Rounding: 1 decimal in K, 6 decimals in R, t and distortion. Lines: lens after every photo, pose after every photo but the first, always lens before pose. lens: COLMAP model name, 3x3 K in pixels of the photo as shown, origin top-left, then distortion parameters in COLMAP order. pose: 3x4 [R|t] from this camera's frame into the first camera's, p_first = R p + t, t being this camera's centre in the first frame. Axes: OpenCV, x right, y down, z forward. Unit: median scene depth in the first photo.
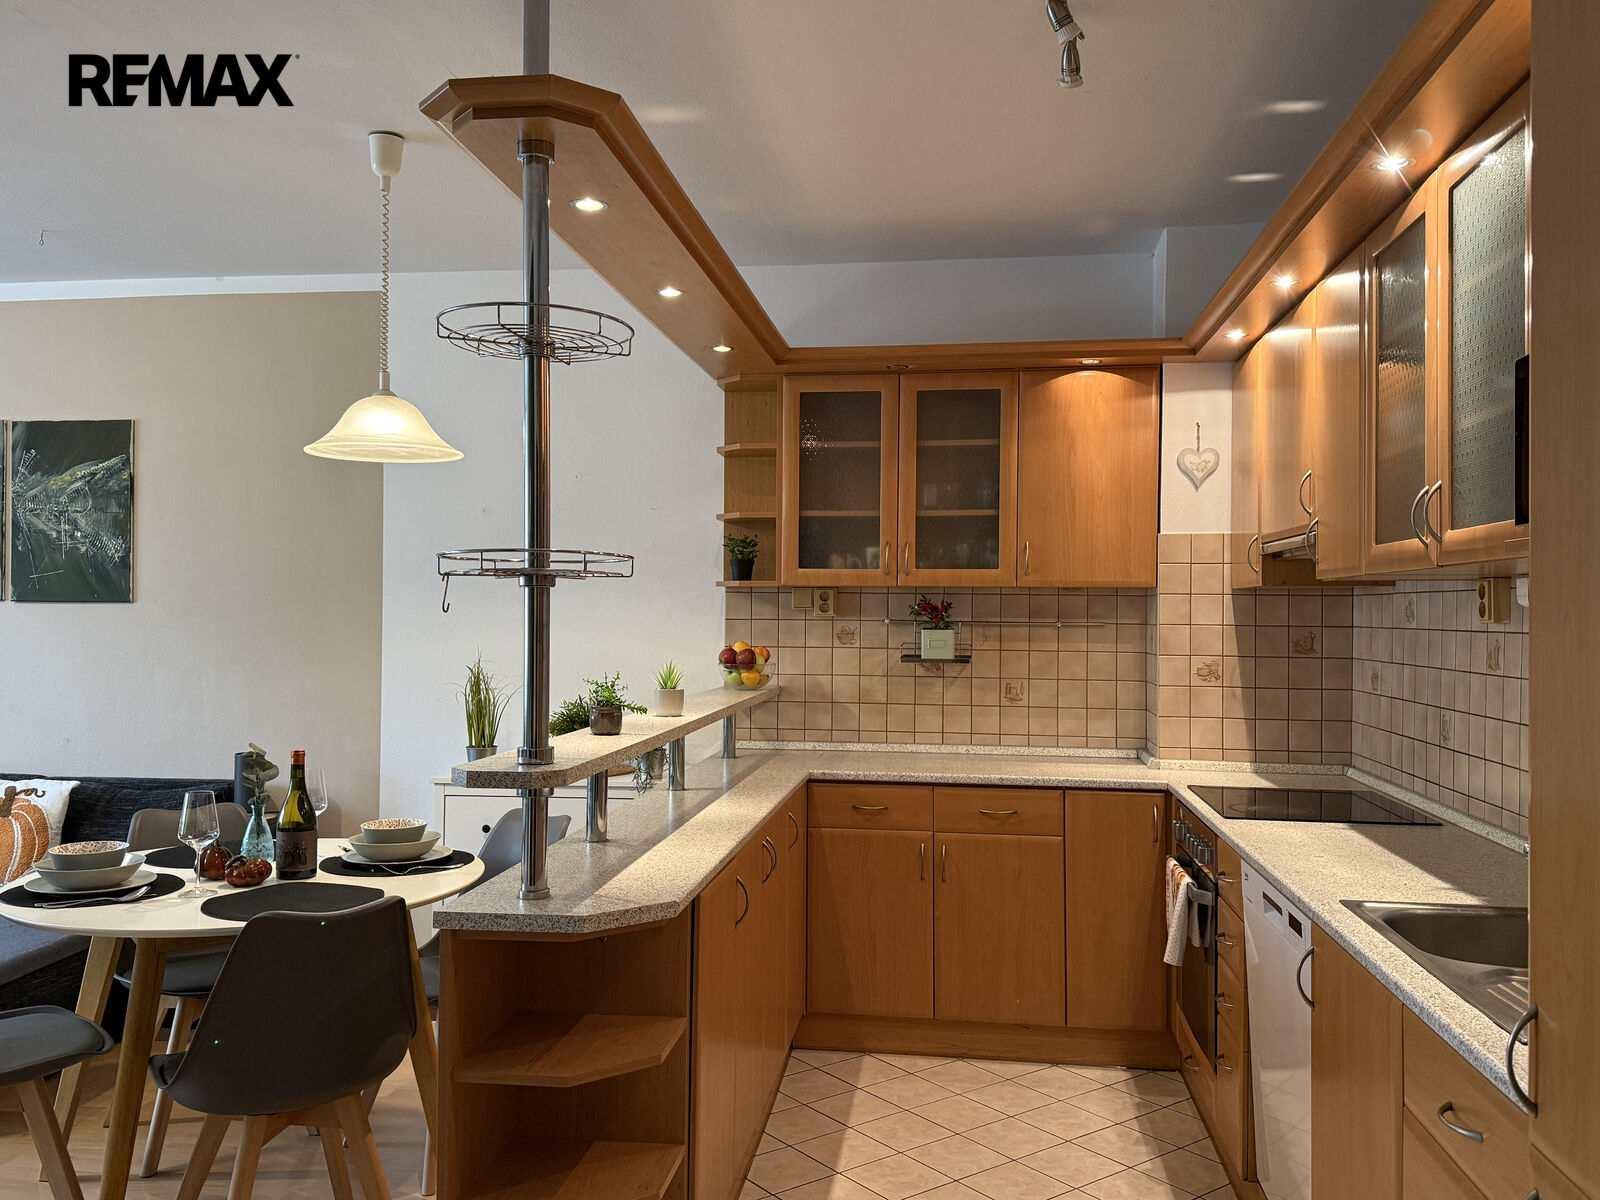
lens RADIAL K [[1296.9, 0, 803.0], [0, 1296.9, 601.5], [0, 0, 1]] dist [0.017795, -0.014638]
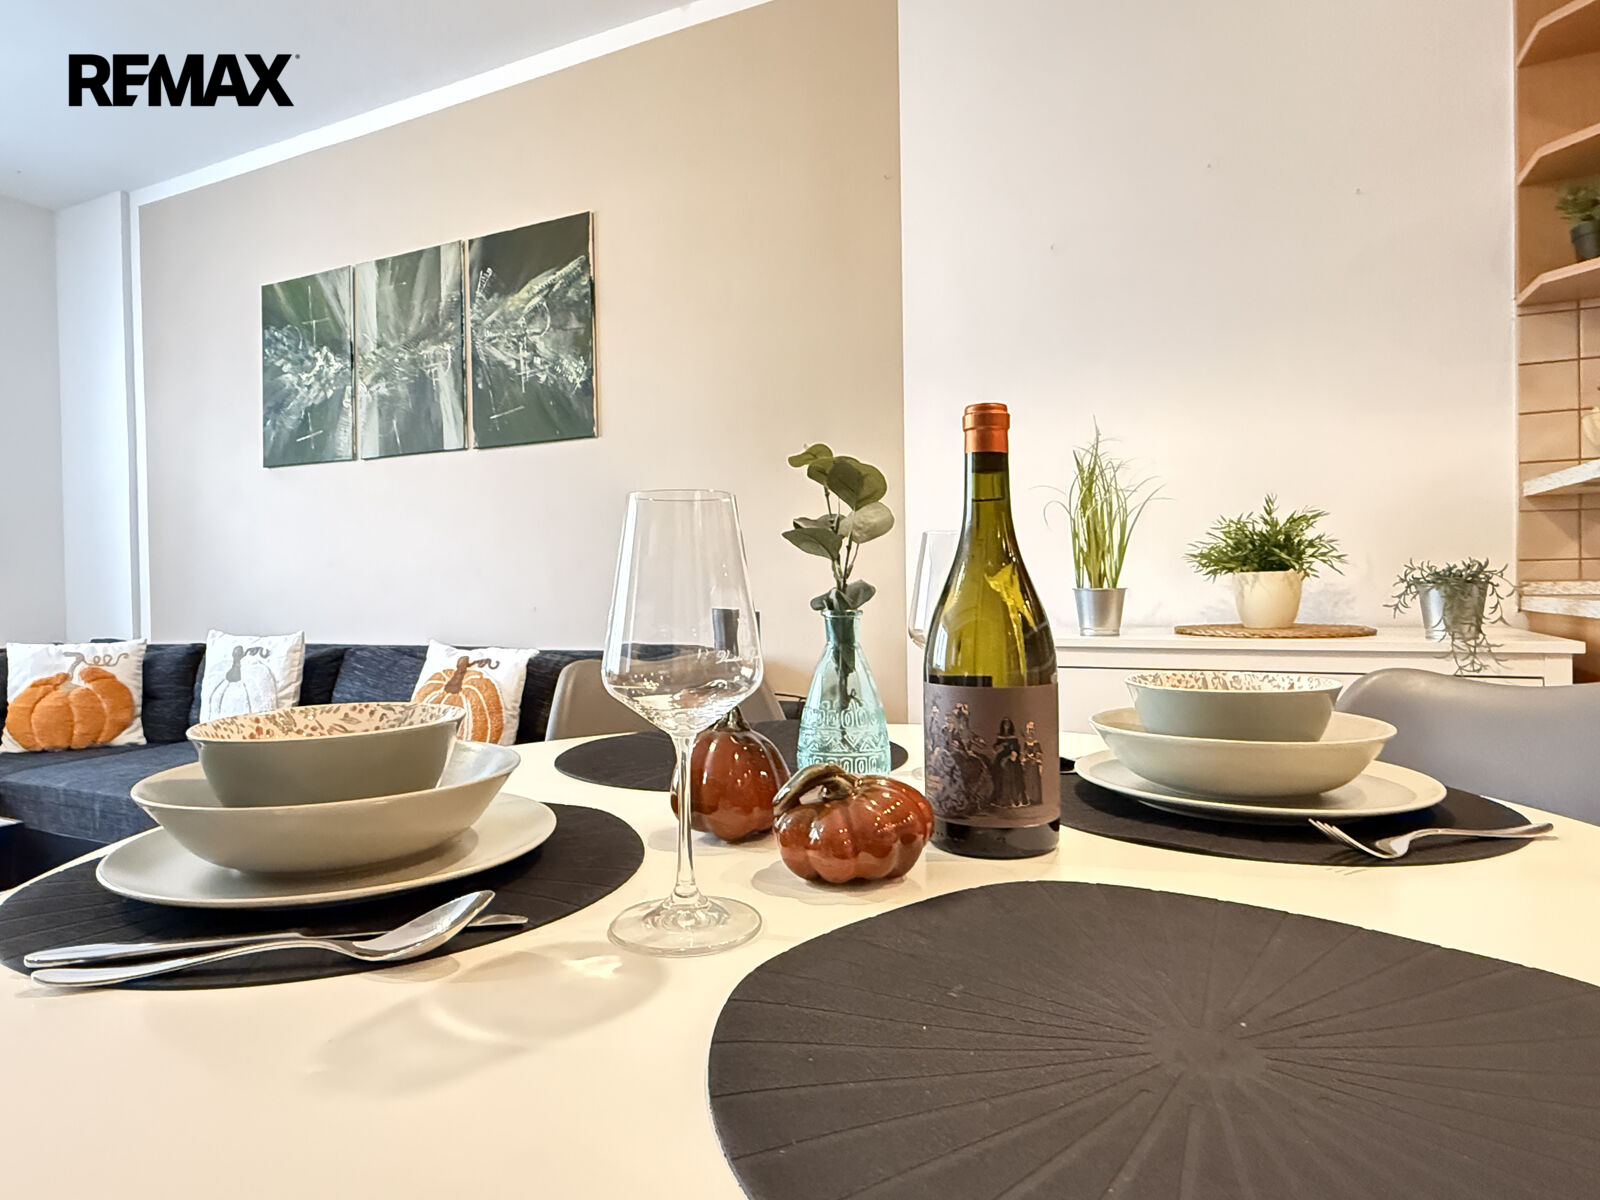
lens RADIAL K [[902.4, 0, 789.3], [0, 902.4, 595.6], [0, 0, 1]] dist [0.008638, -0.002009]
pose [[0.952704, -0.019537, -0.303271, -0.231148], [0.024773, 0.999603, 0.013428, 0.095361], [0.302889, -0.020306, 0.952810, 0.496279]]
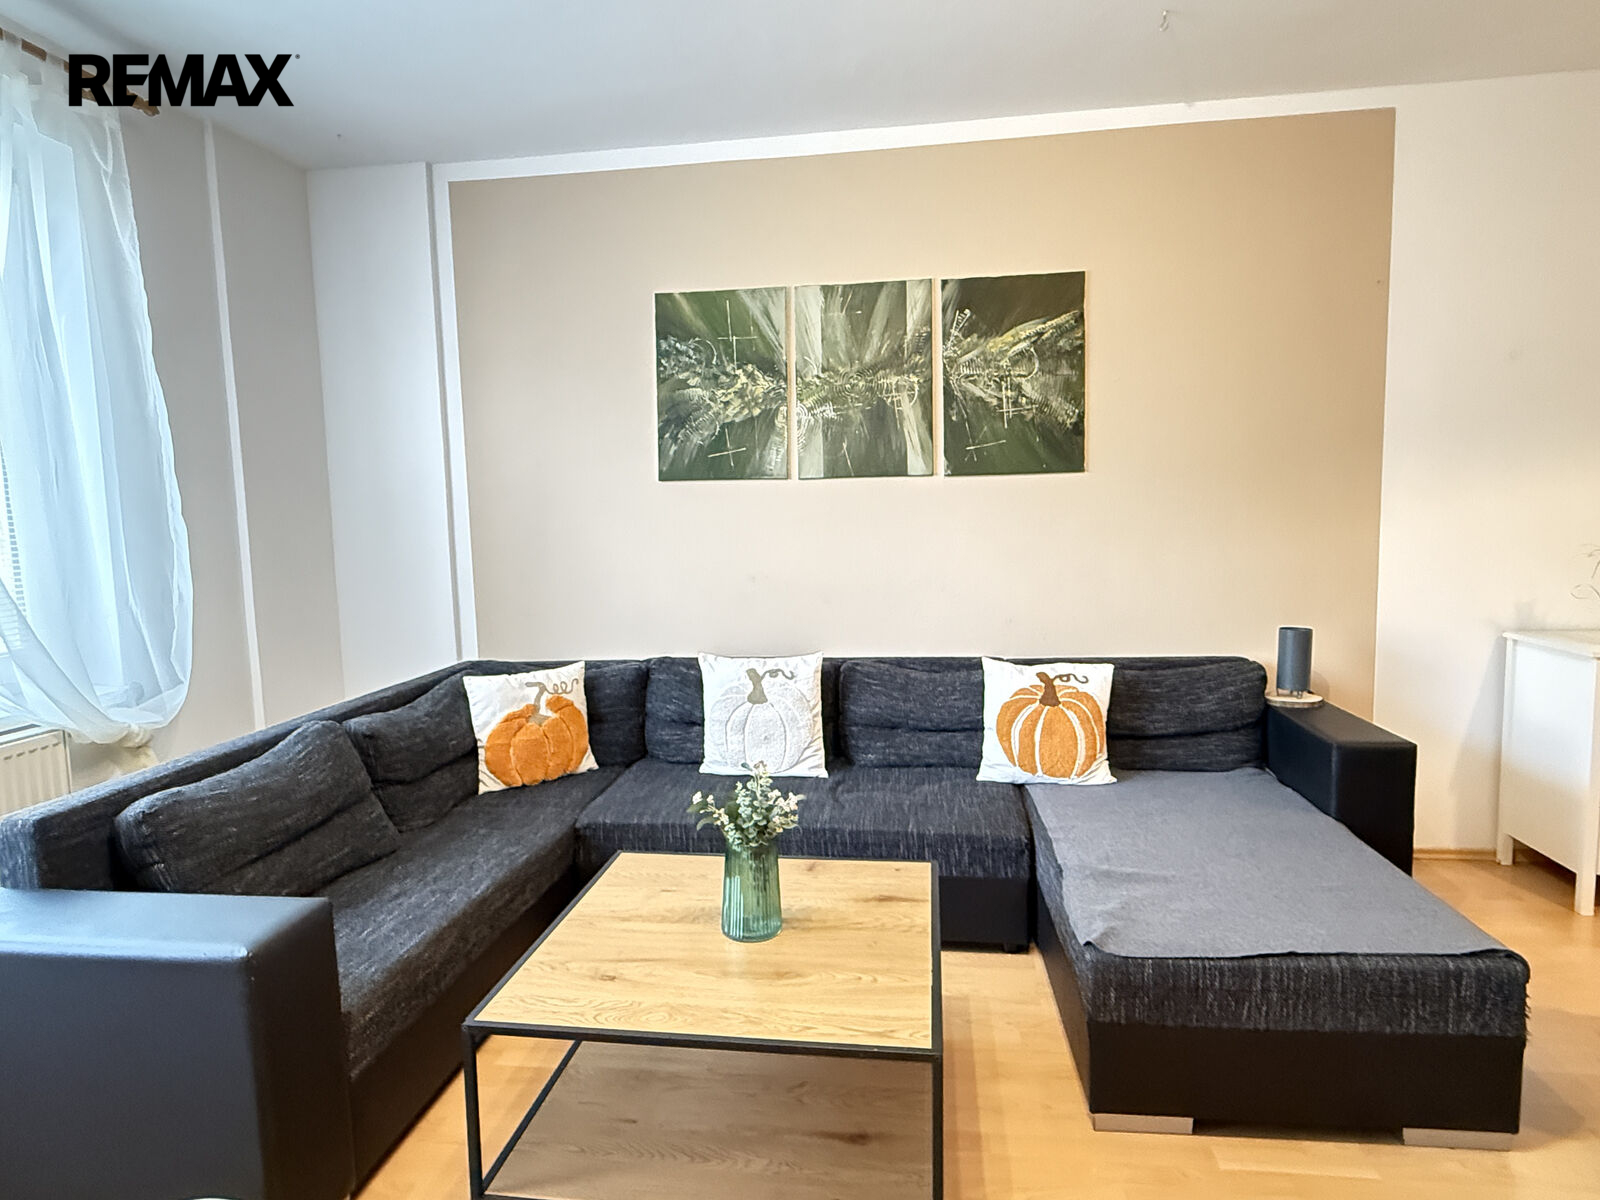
lens RADIAL K [[902.4, 0, 801.9], [0, 902.4, 592.1], [0, 0, 1]] dist [0.008638, -0.002009]
pose [[0.999453, -0.032907, 0.003343, -0.724128], [0.032441, 0.994951, 0.094977, 0.018343], [-0.006451, -0.094817, 0.995474, 0.346637]]
